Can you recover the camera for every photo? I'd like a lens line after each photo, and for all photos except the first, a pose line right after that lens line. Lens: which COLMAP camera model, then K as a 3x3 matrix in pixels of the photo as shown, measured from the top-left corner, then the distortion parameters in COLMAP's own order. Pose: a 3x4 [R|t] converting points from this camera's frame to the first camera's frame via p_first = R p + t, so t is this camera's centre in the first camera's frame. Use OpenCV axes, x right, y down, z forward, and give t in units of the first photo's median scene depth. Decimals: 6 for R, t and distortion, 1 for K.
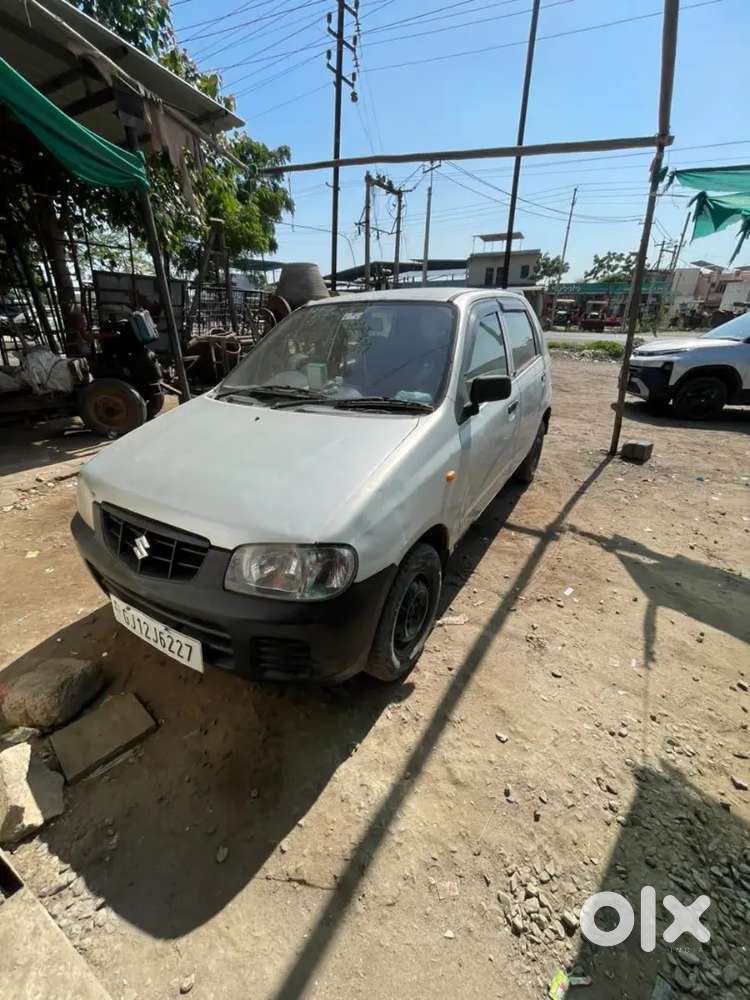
lens RADIAL K [[404.5, 0, 377.5], [0, 404.5, 496.2], [0, 0, 1]] dist [-0.001987, -0.000254]
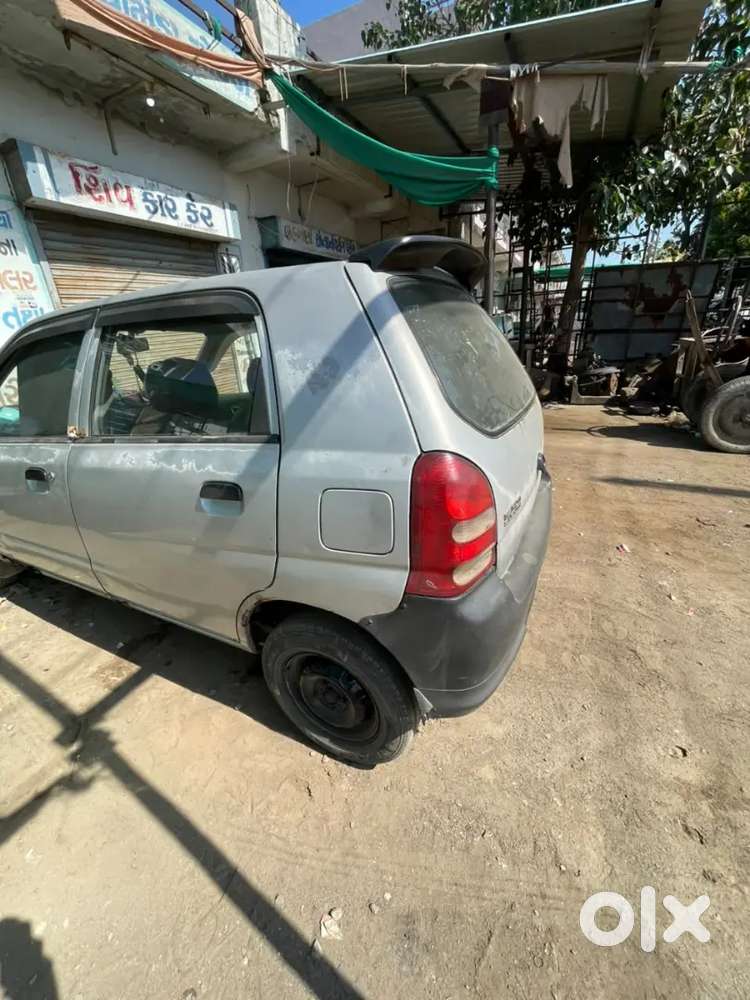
lens RADIAL K [[404.5, 0, 377.3], [0, 404.5, 497.5], [0, 0, 1]] dist [-0.001987, -0.000254]
pose [[0.078997, 0.382819, -0.920440, 0.795368], [-0.362045, 0.871297, 0.331308, -0.484838], [0.928807, 0.307068, 0.207427, 1.098417]]
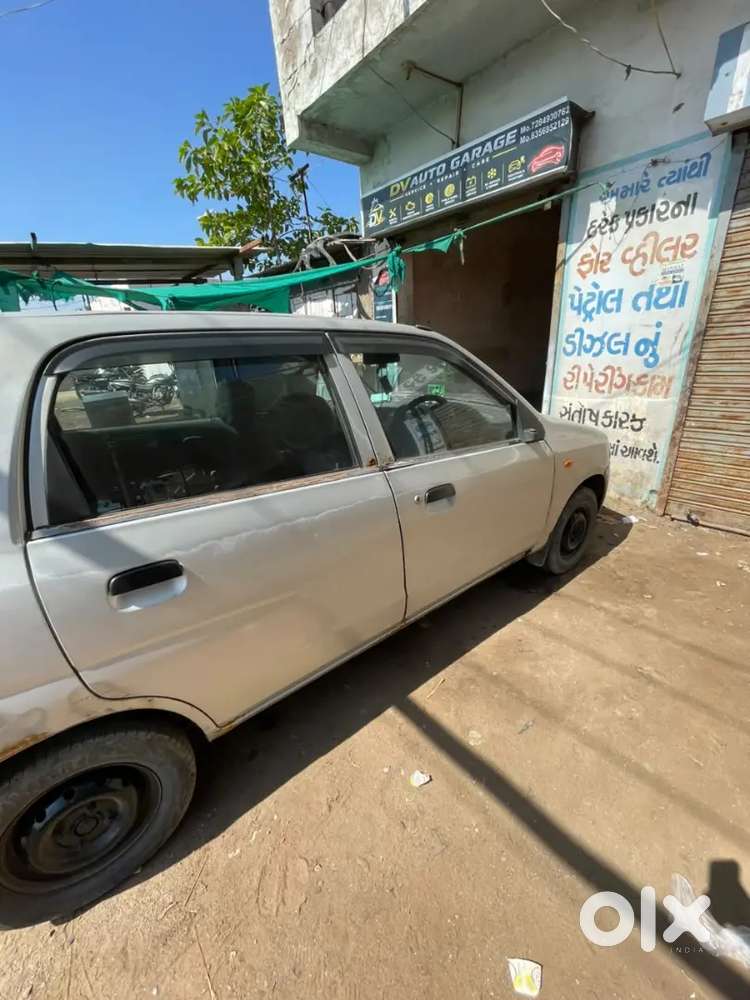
lens RADIAL K [[404.5, 0, 373.7], [0, 404.5, 497.7], [0, 0, 1]] dist [-0.001987, -0.000254]
pose [[-0.932479, -0.083148, 0.351524, -0.264756], [0.197106, 0.698381, 0.688050, -0.642707], [-0.302708, 0.710880, -0.634837, 1.390974]]
